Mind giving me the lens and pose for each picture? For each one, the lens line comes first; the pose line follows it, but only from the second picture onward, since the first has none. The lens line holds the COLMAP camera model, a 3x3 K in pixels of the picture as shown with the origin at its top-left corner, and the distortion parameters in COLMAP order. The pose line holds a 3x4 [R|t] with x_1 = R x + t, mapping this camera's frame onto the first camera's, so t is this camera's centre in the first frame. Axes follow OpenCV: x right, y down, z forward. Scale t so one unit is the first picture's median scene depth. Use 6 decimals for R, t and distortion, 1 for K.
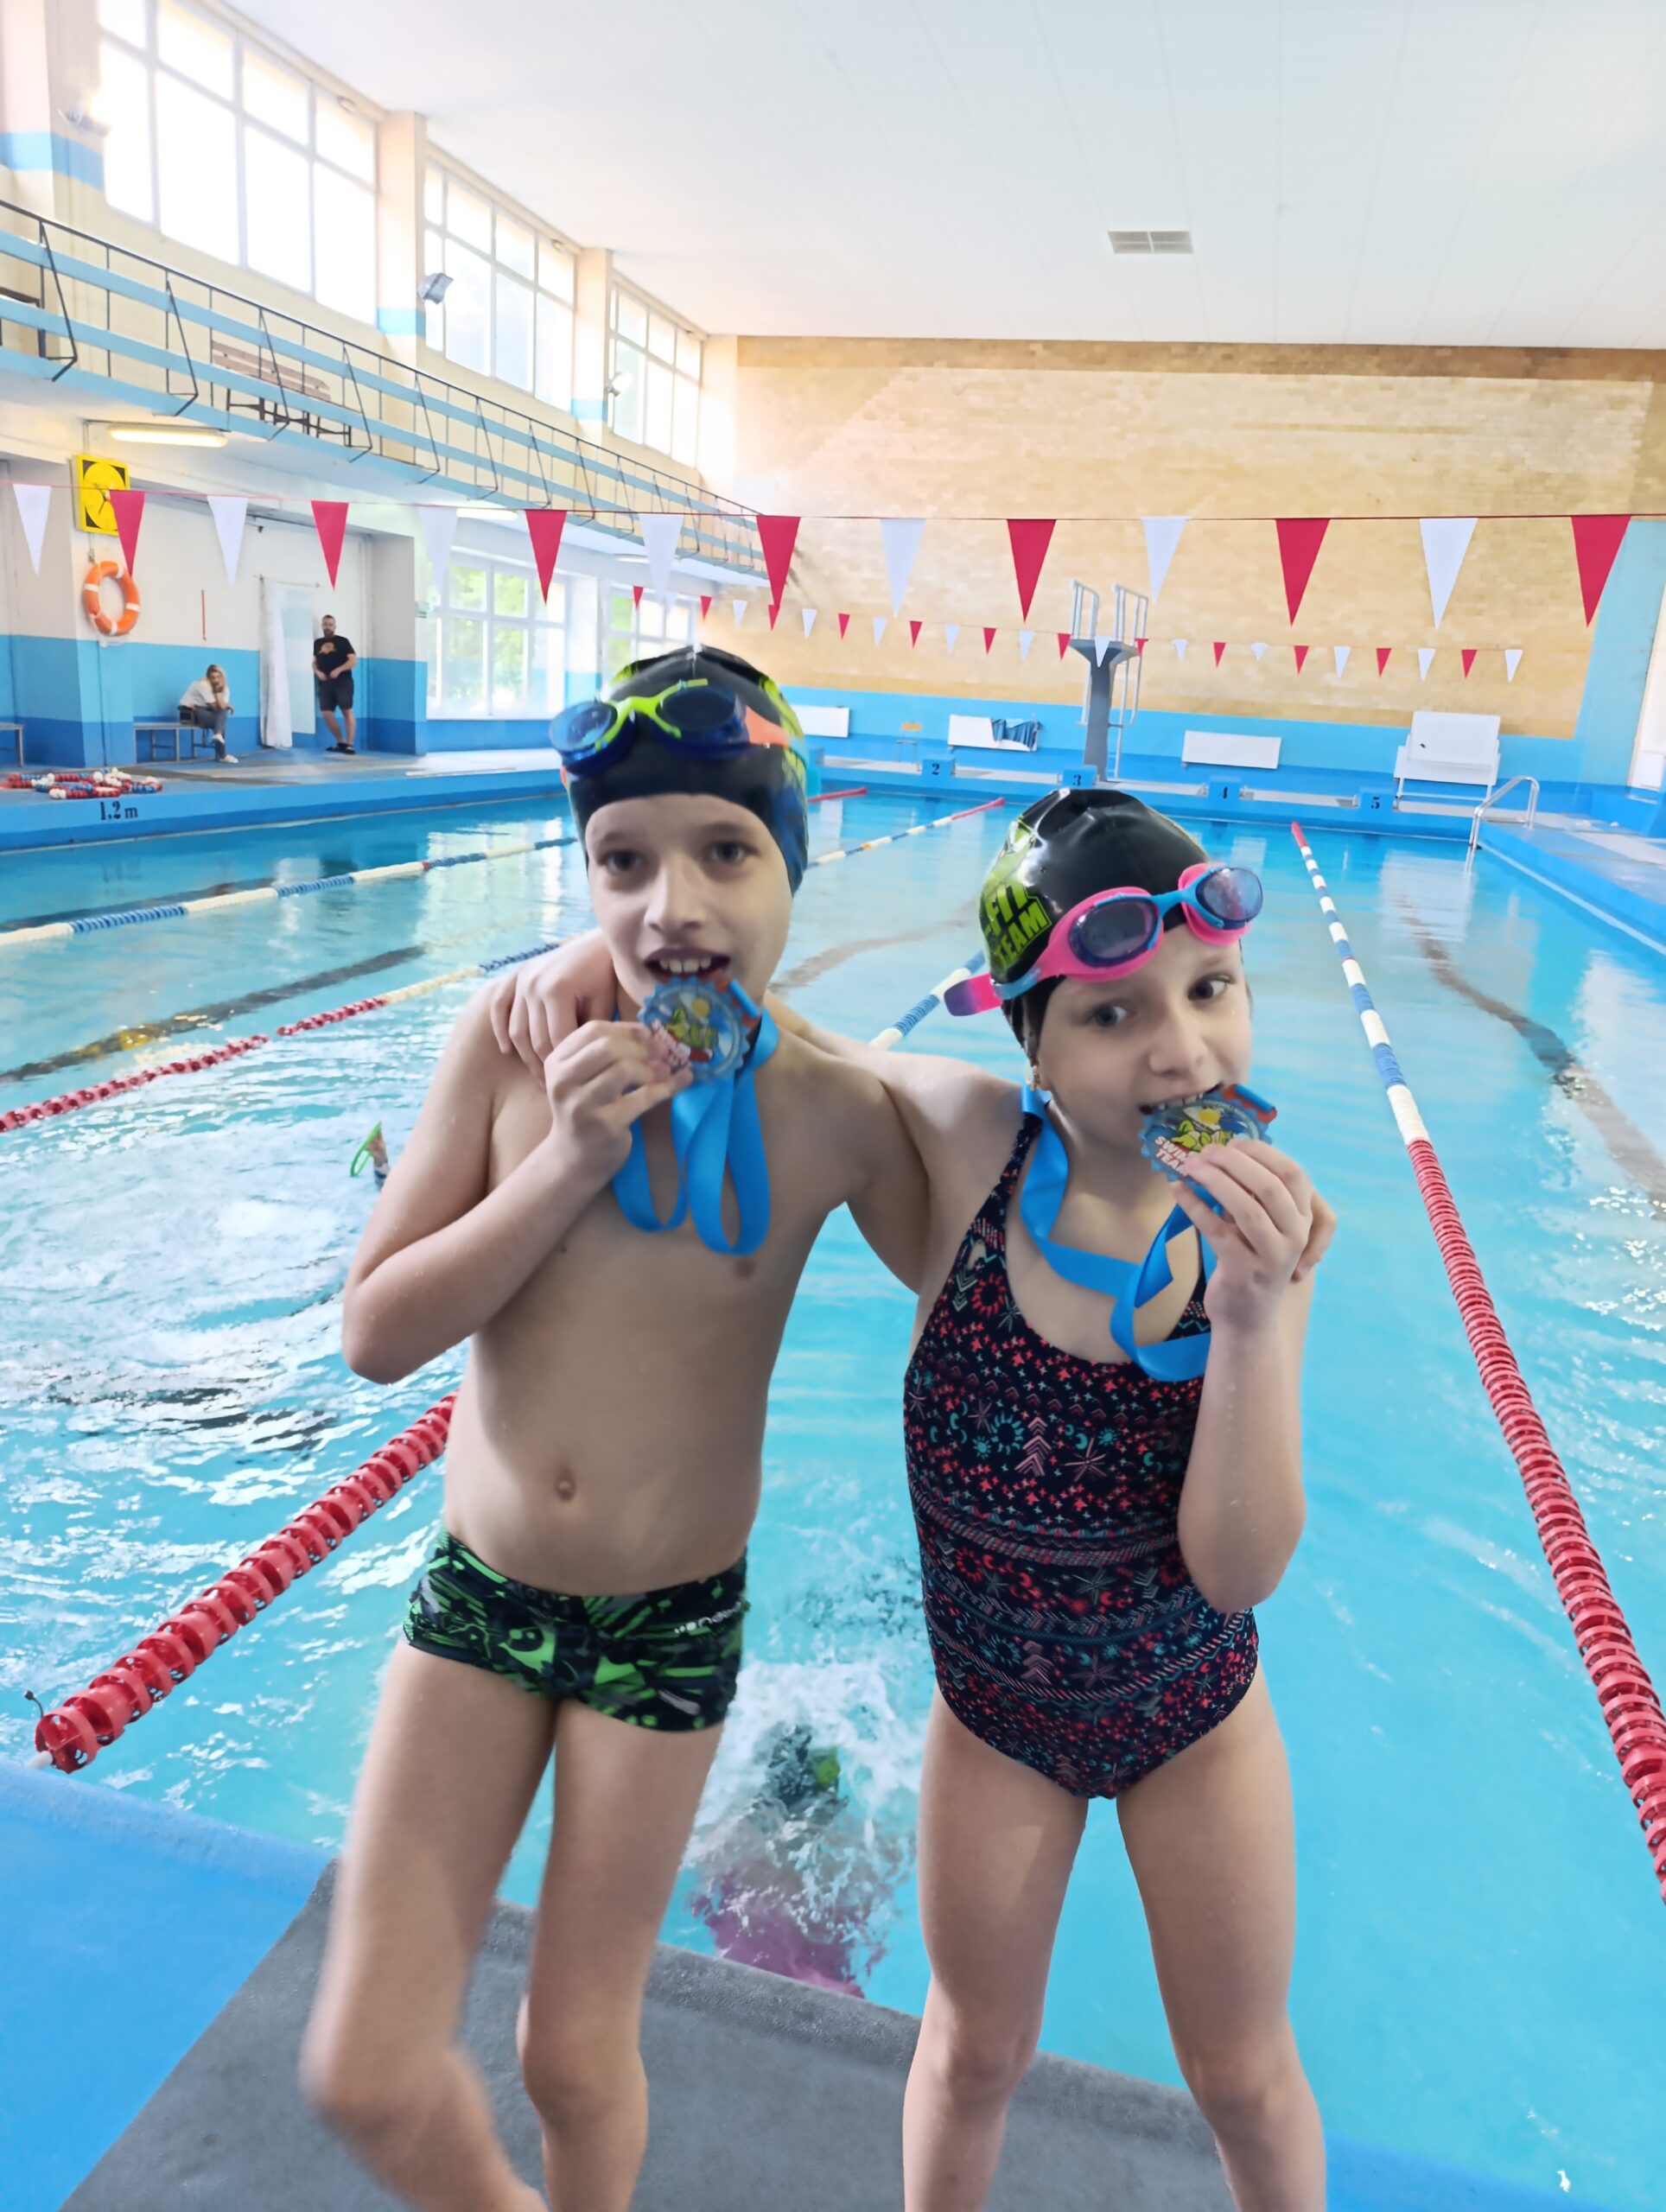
lens RADIAL K [[1486.6, 0, 859.8], [0, 1486.6, 1096.7], [0, 0, 1]] dist [0.025046, -0.023601]
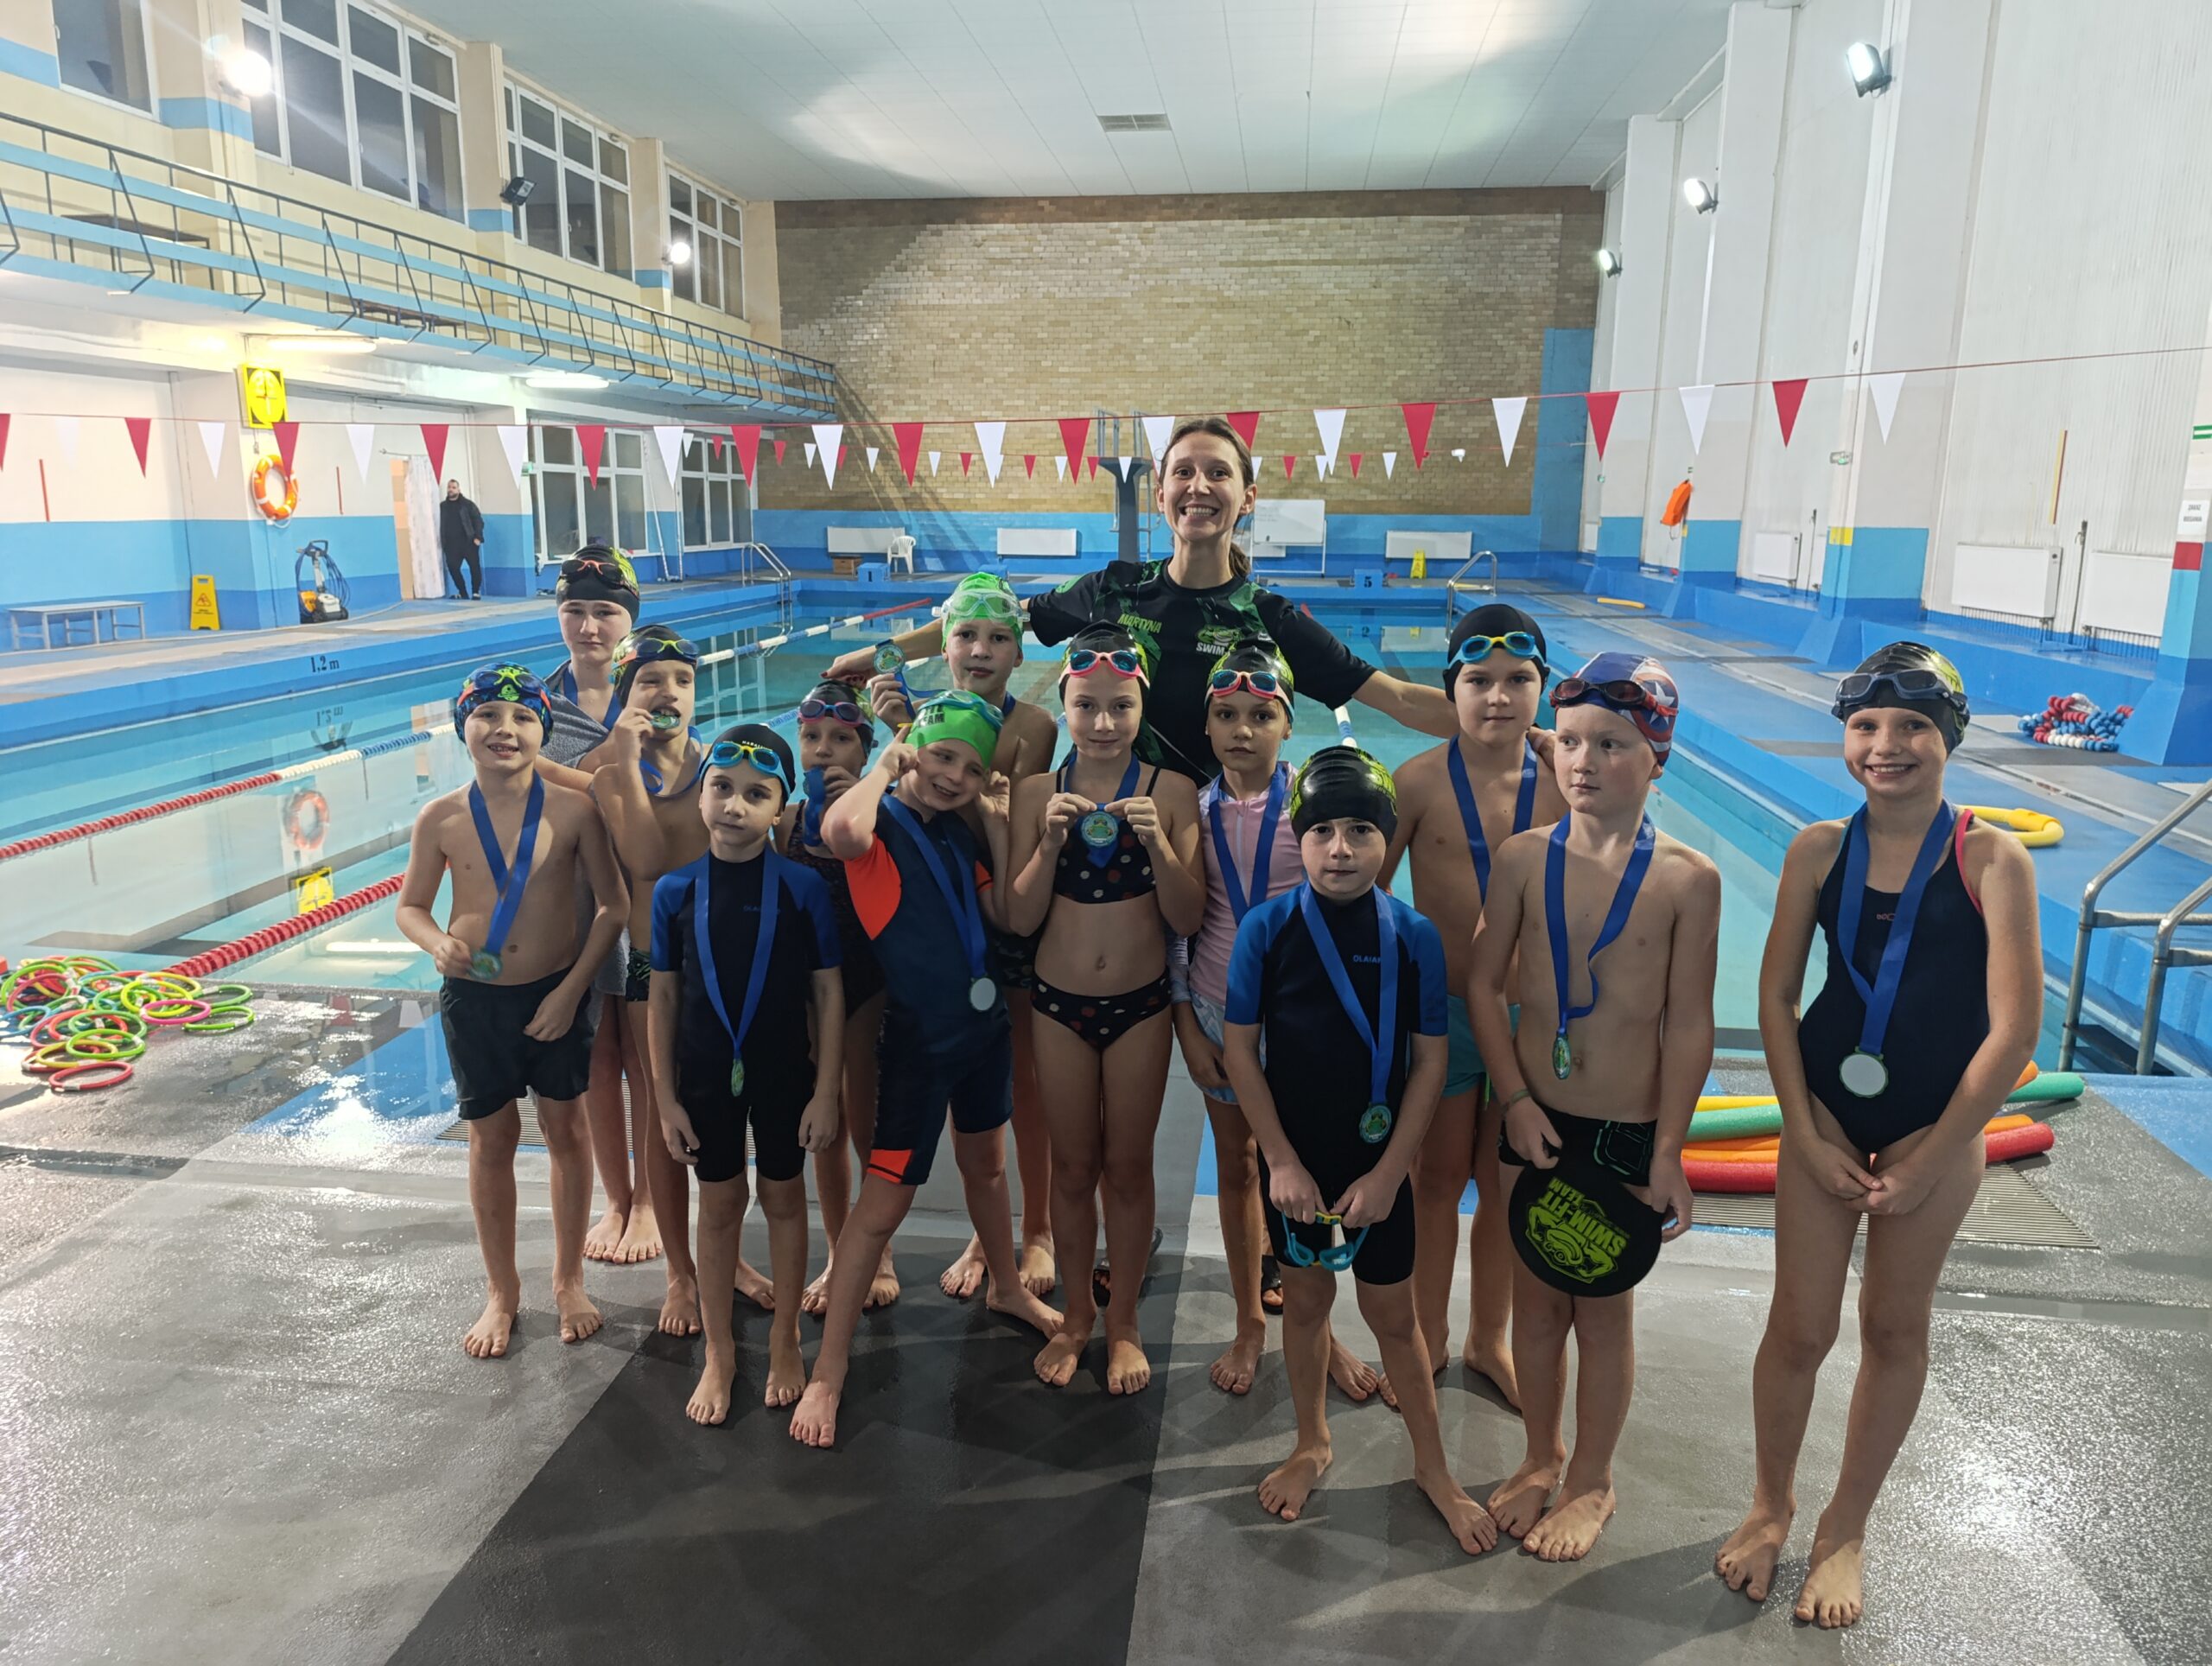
lens RADIAL K [[1486.6, 0, 1087.2], [0, 1486.6, 848.1], [0, 0, 1]] dist [0.025046, -0.023601]
pose [[0.990276, -0.086370, 0.109061, -0.023371], [0.089740, 0.995616, -0.026367, 0.030030], [-0.106306, 0.035897, 0.993685, -0.176523]]
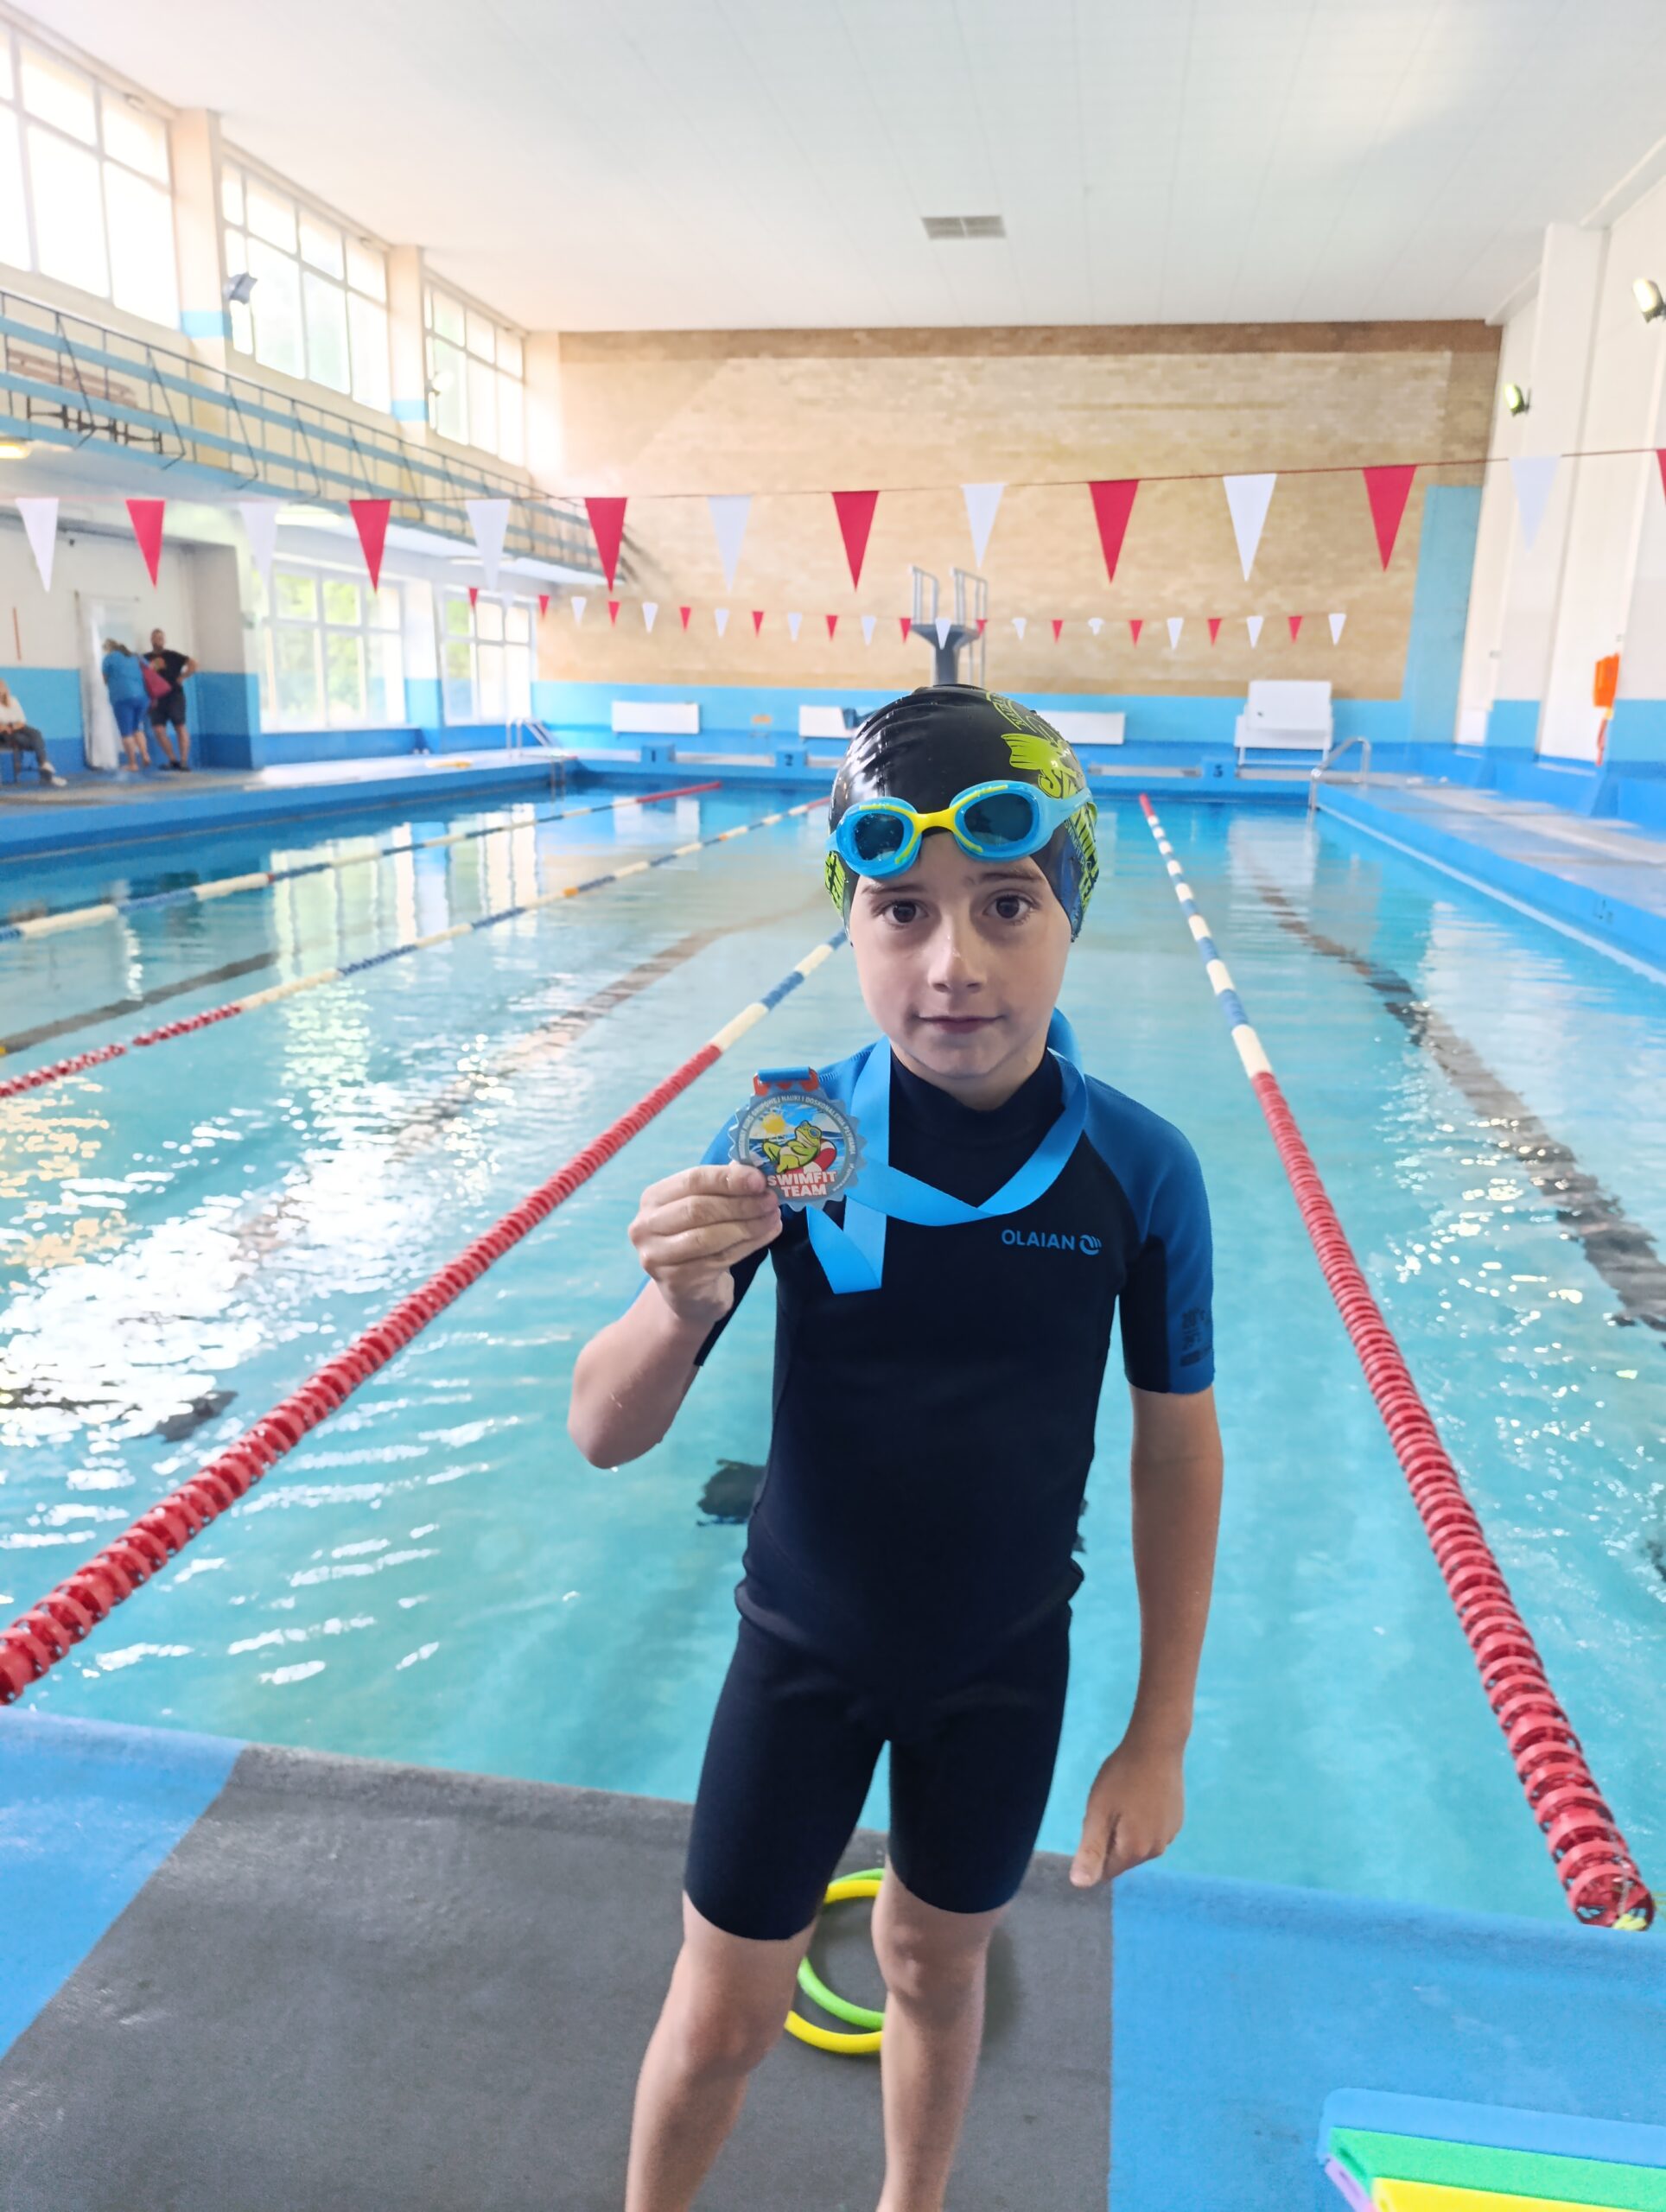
lens RADIAL K [[1486.6, 0, 854.9], [0, 1486.6, 1096.5], [0, 0, 1]] dist [0.025046, -0.023601]
pose [[0.994518, -0.068150, 0.079304, 0.000798], [0.067810, 0.997674, 0.006974, 0.003083], [-0.079595, -0.001558, 0.996826, -0.003113]]
